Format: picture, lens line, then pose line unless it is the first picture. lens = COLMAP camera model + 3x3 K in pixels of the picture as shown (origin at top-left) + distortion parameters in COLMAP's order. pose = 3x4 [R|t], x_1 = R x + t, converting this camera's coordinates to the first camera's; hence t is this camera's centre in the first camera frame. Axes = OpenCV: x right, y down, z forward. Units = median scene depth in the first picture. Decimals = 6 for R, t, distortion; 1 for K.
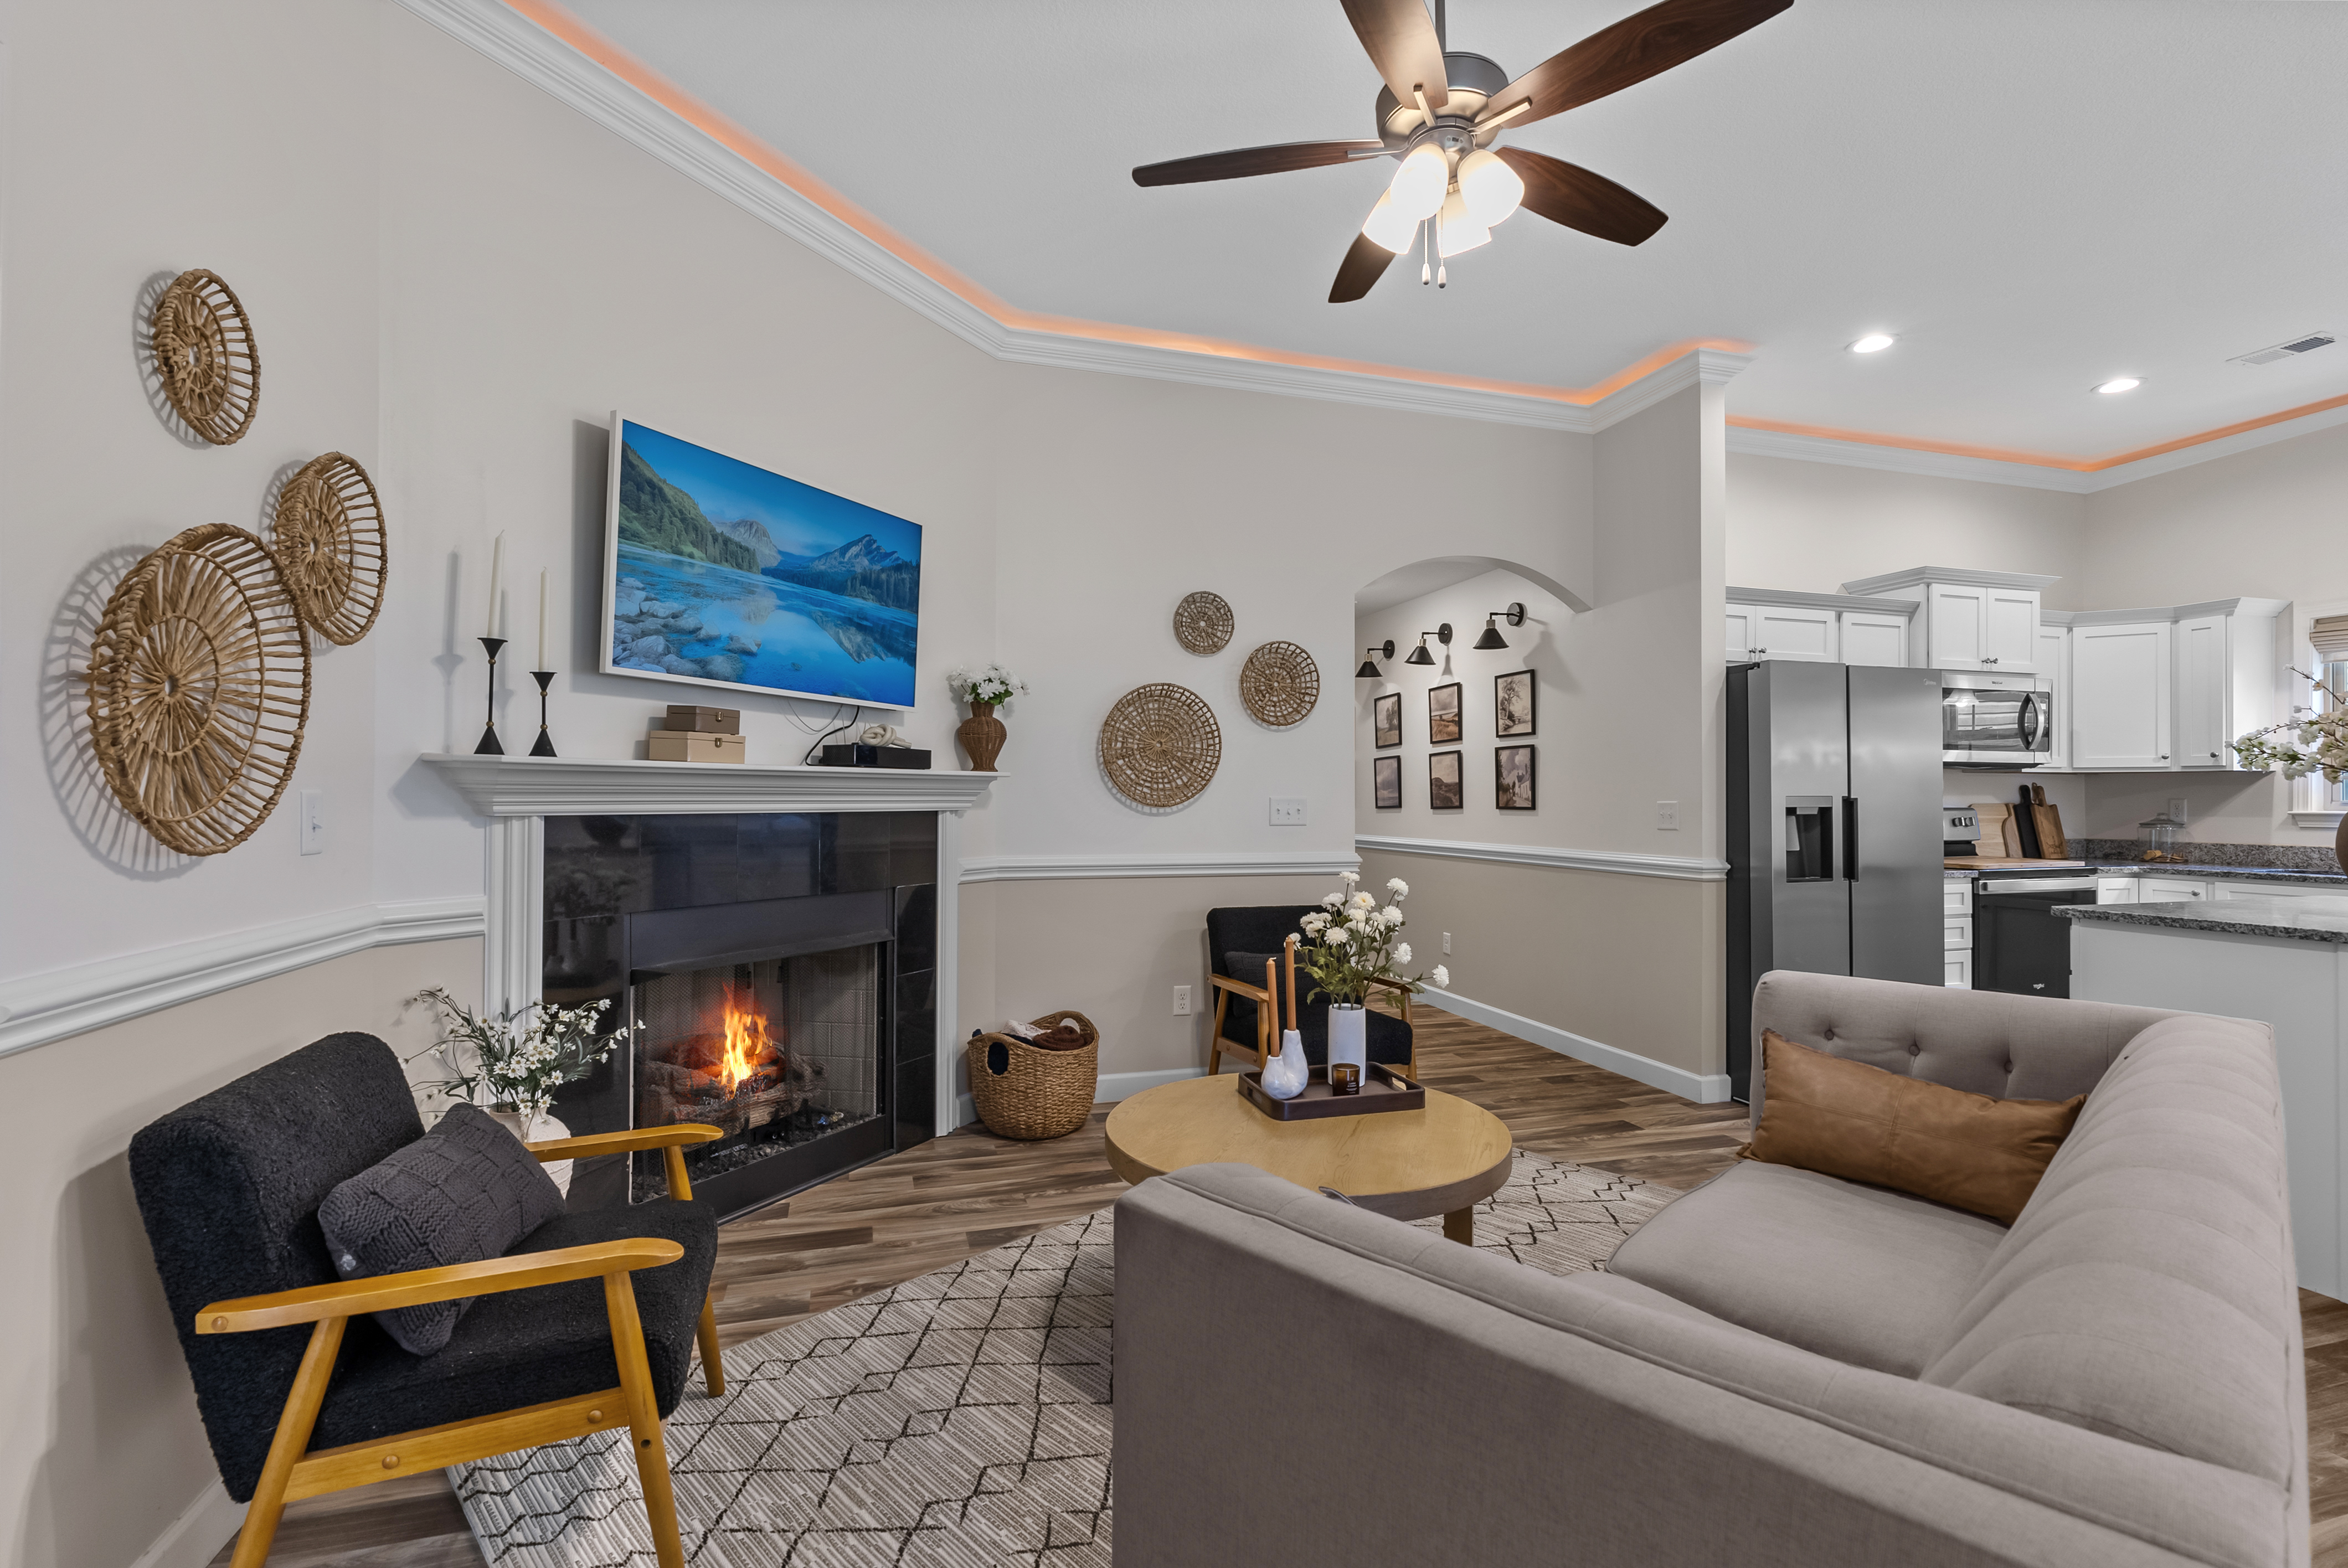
lens RADIAL K [[1058.1, 0, 1185.4], [0, 1058.1, 792.0], [0, 0, 1]] dist [-0.012849, 0.004674]
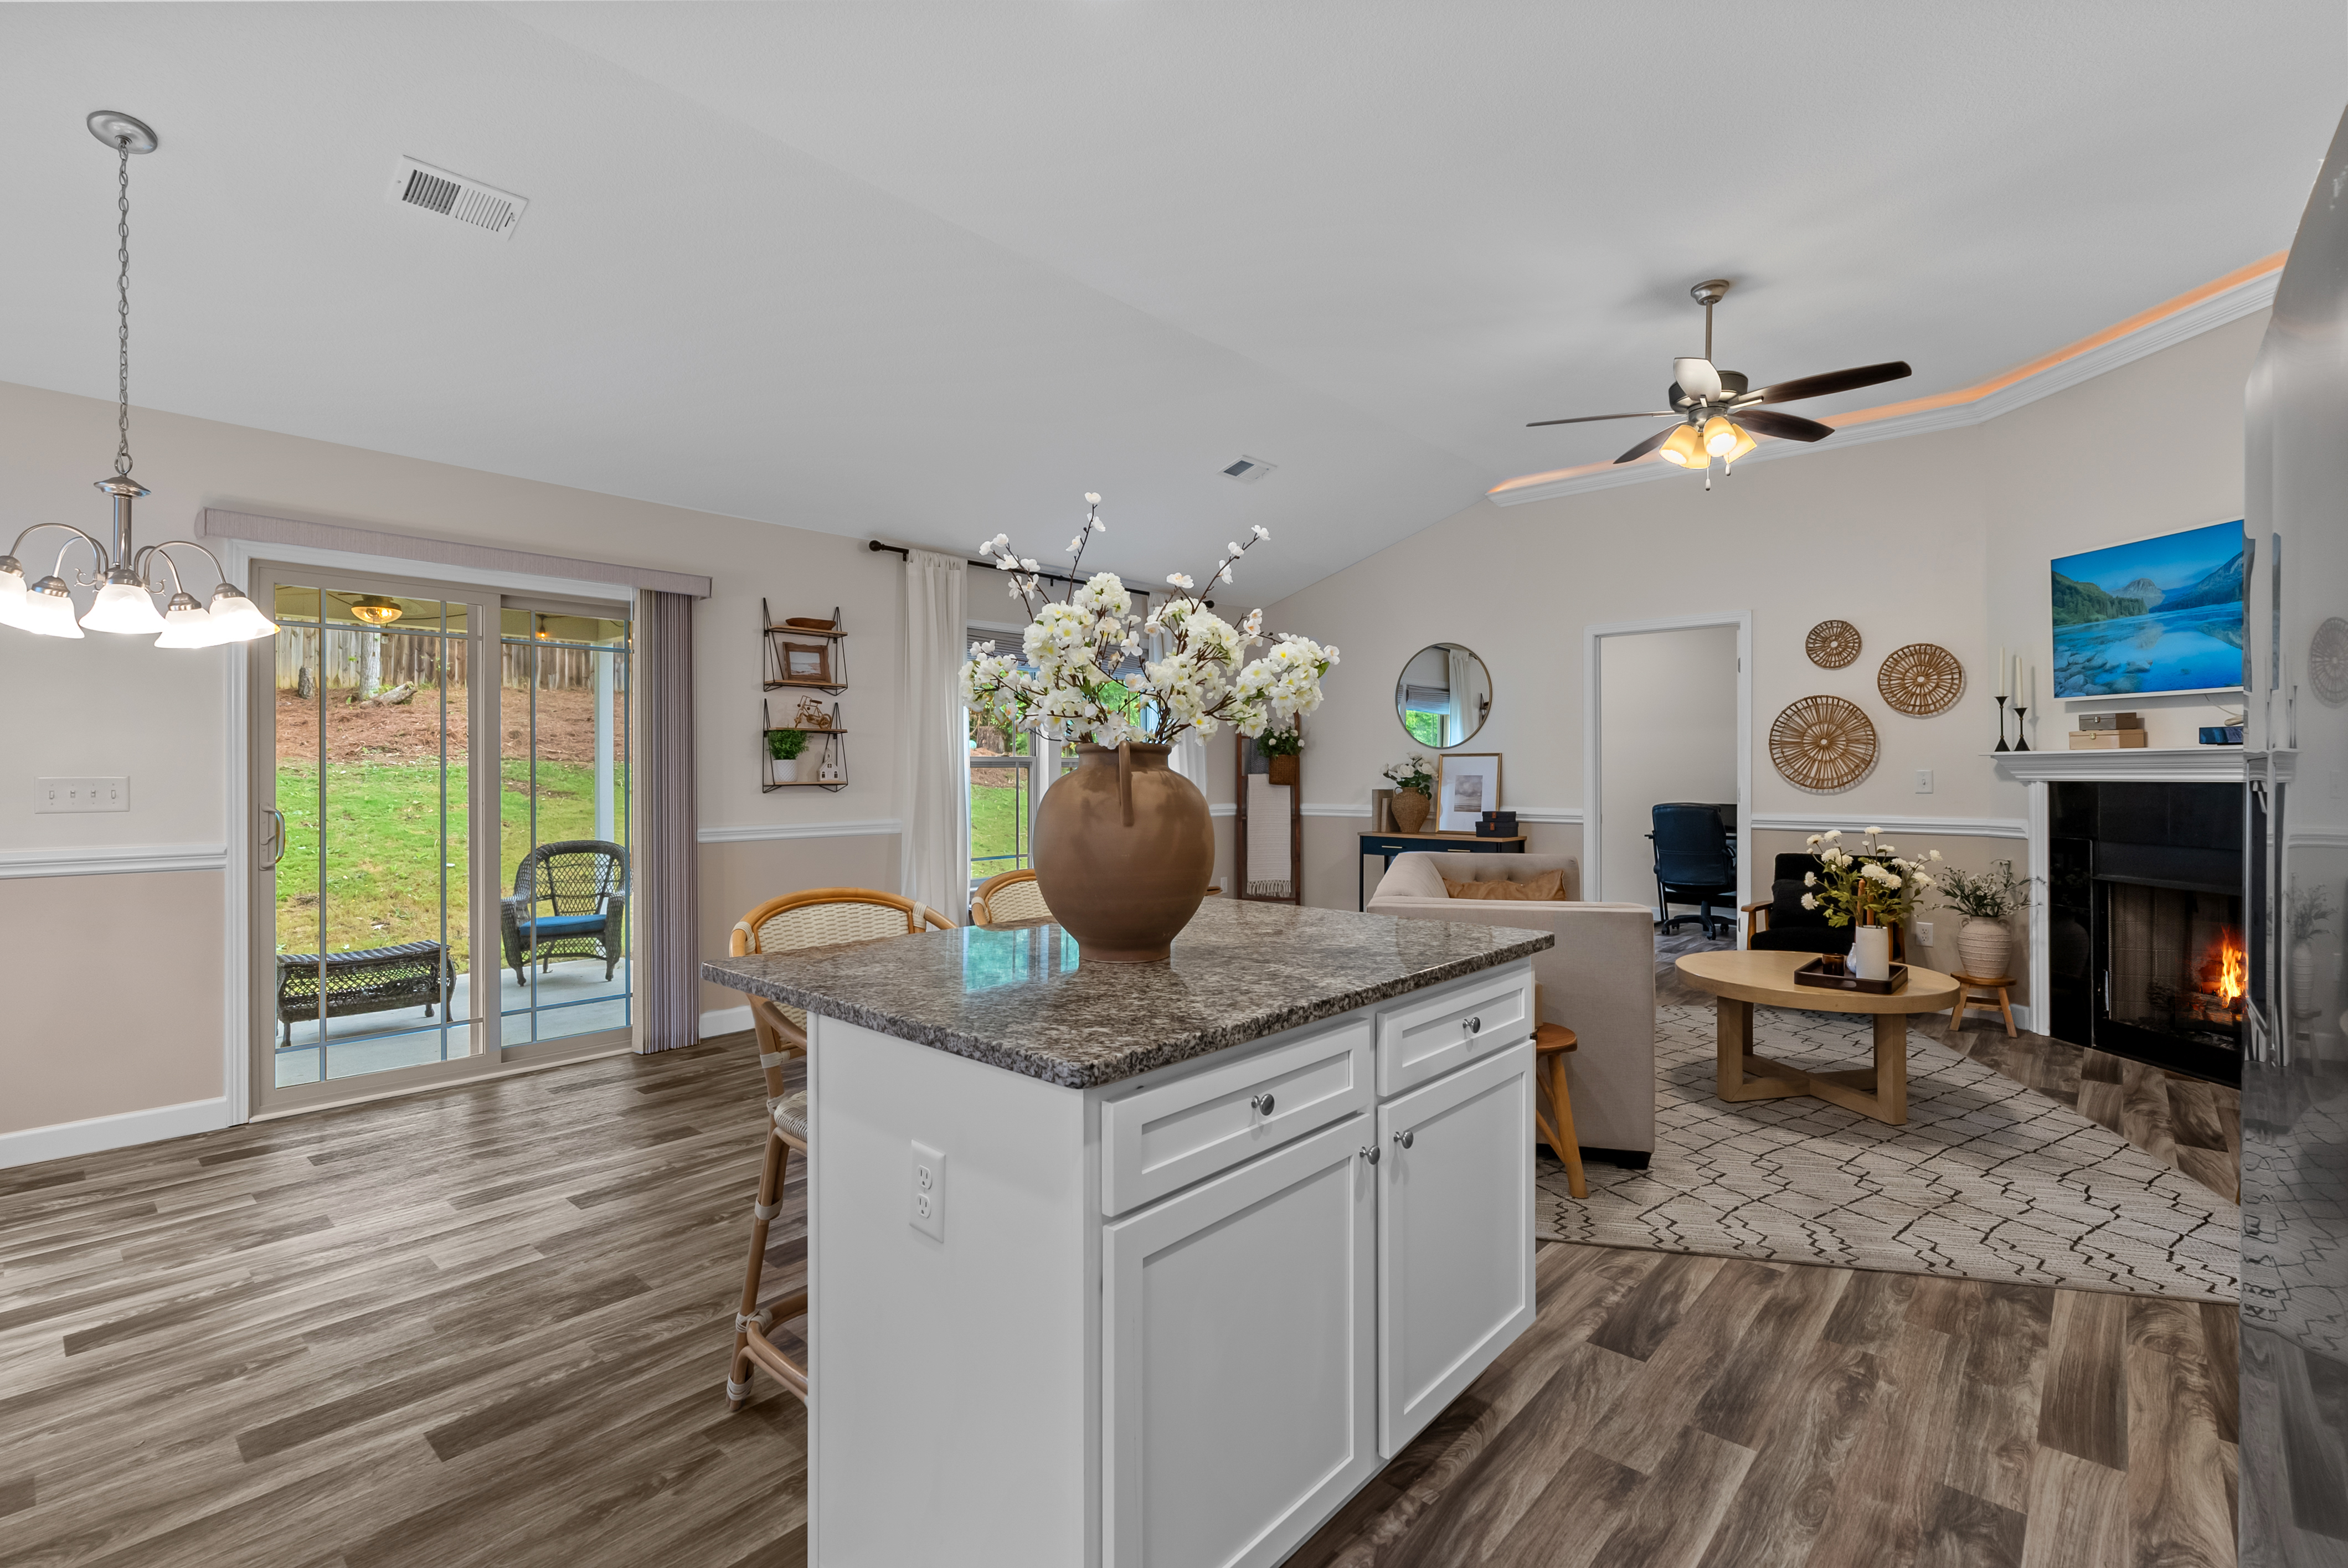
lens RADIAL K [[1058.1, 0, 1182.5], [0, 1058.1, 768.6], [0, 0, 1]] dist [-0.012849, 0.004674]
pose [[-0.852153, -0.002448, -0.523288, 1.044566], [0.004477, 0.999918, -0.011968, 0.009730], [0.523274, -0.012542, -0.852072, 1.101445]]
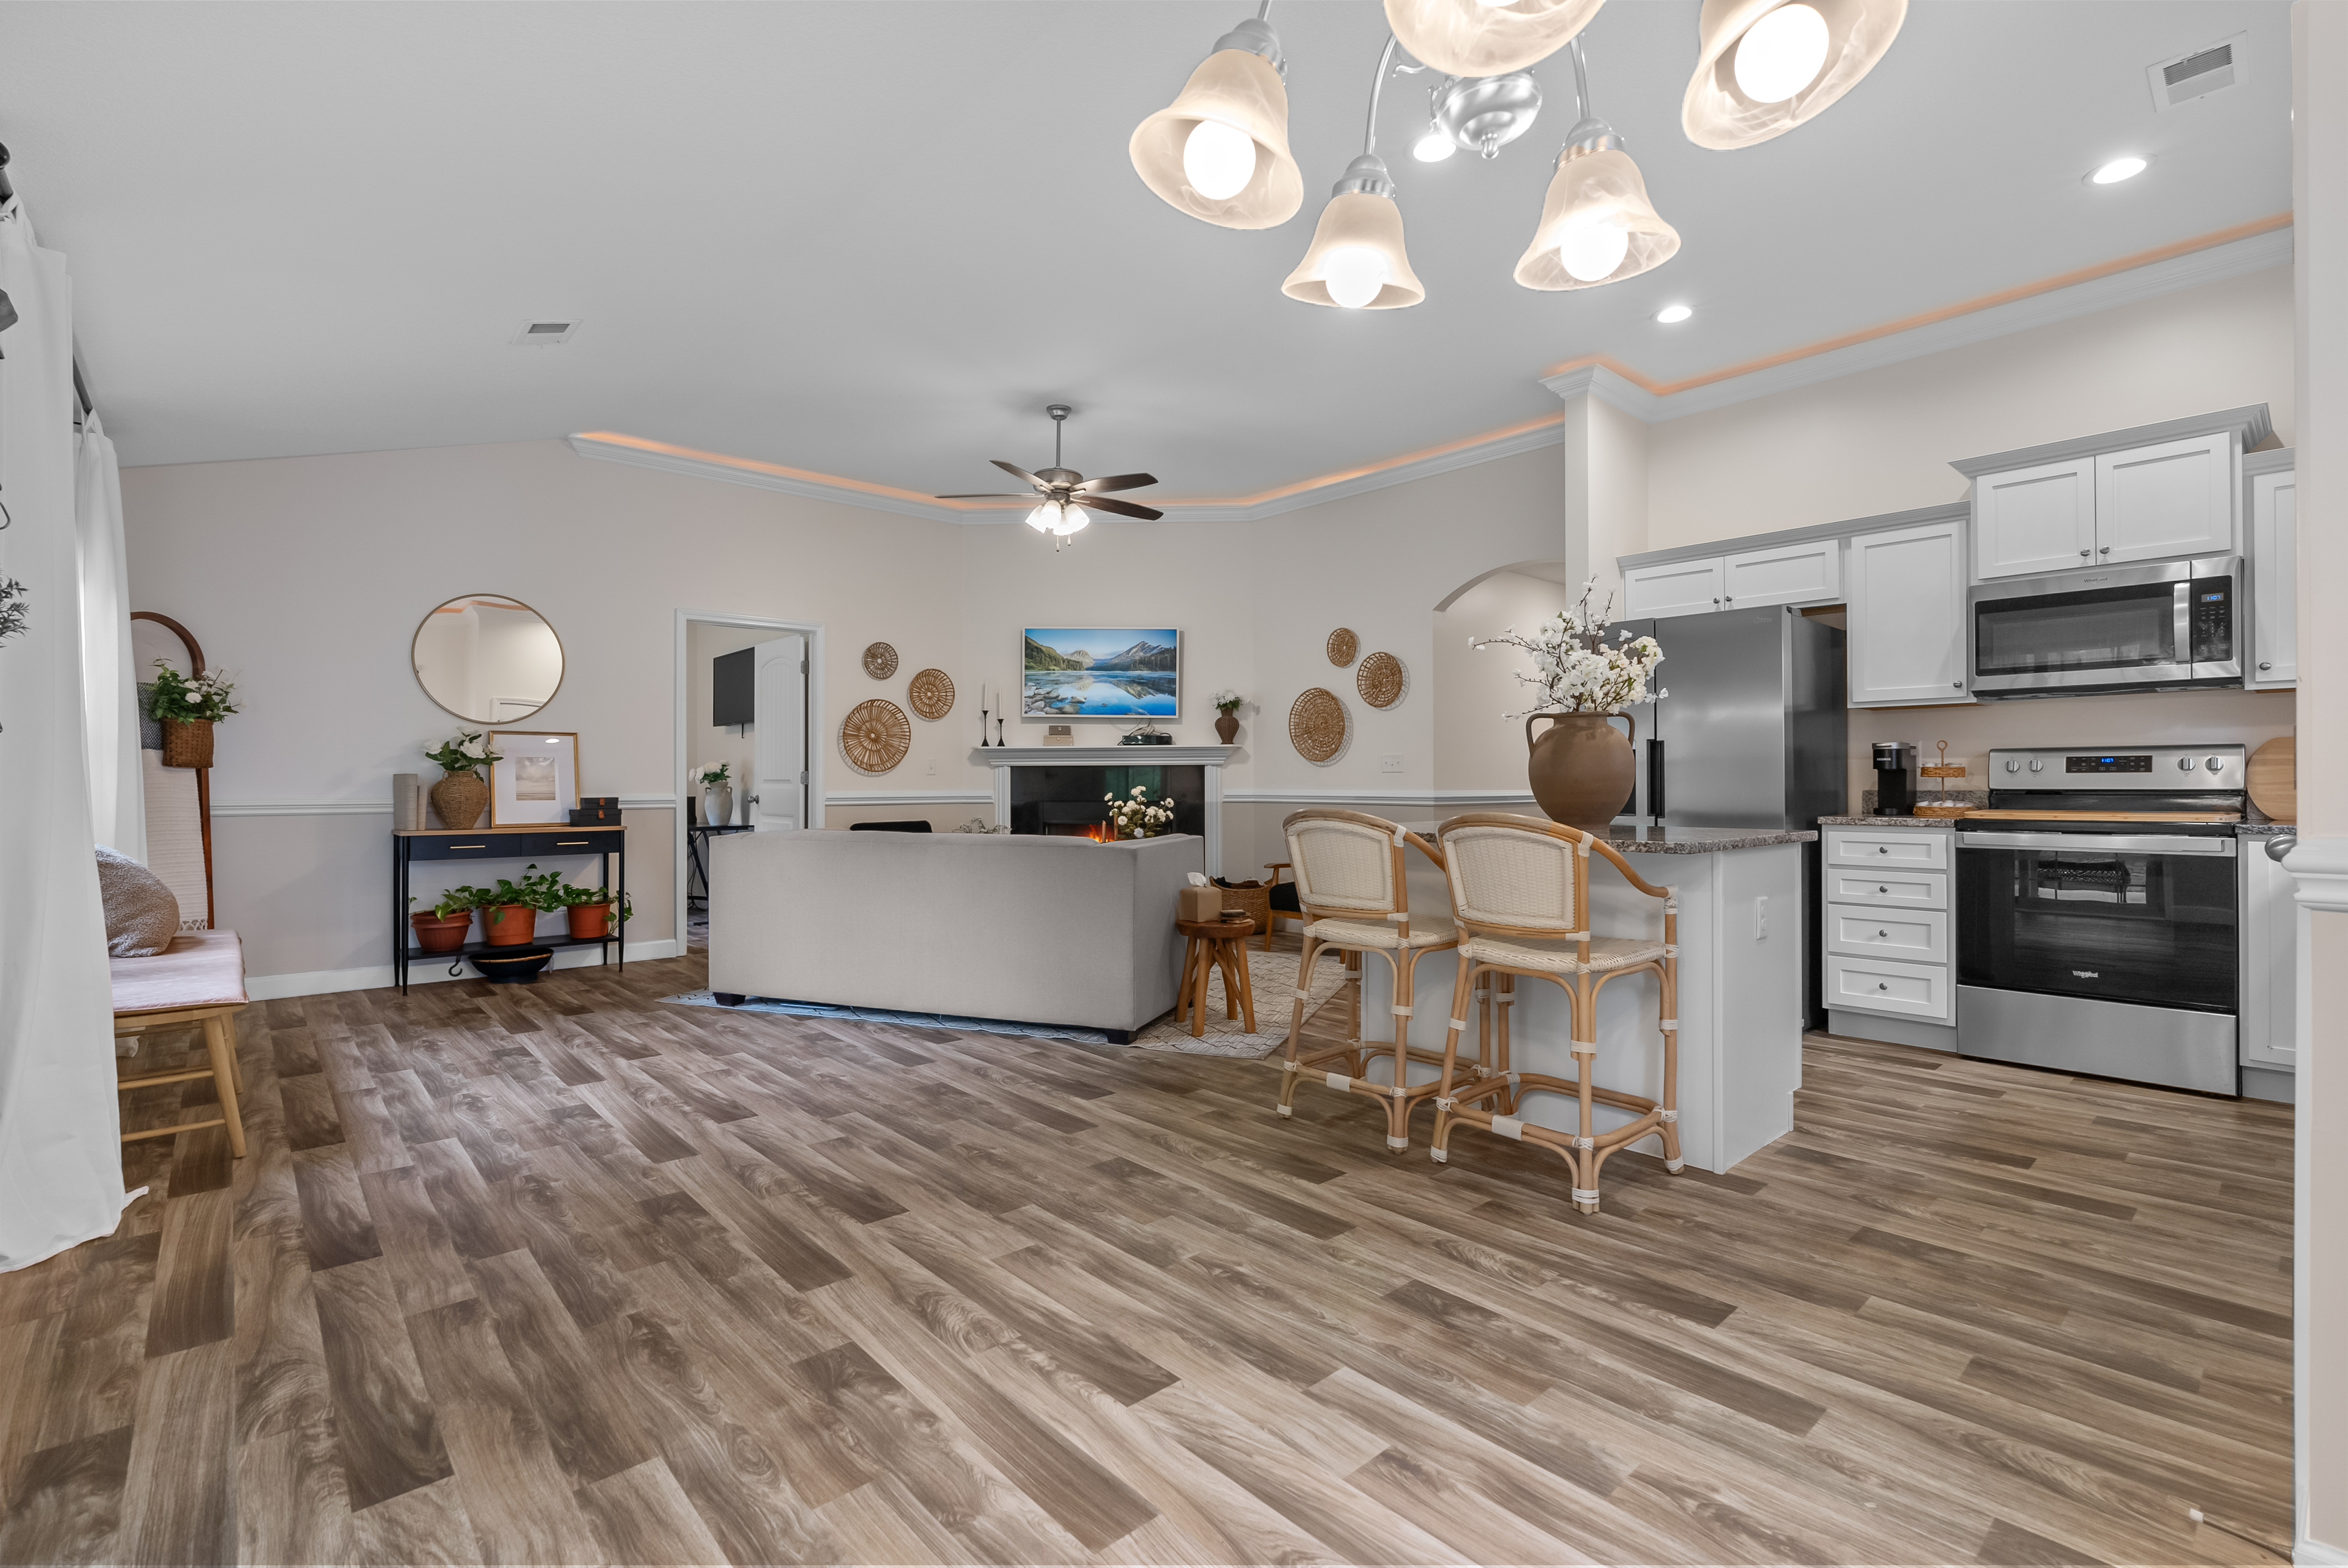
lens RADIAL K [[1058.1, 0, 1173.4], [0, 1058.1, 780.6], [0, 0, 1]] dist [-0.012849, 0.004674]
pose [[0.425463, -0.003913, -0.904967, 1.426195], [0.010347, 0.999946, 0.000540, 0.041780], [0.904917, -0.009593, 0.425481, 0.082842]]
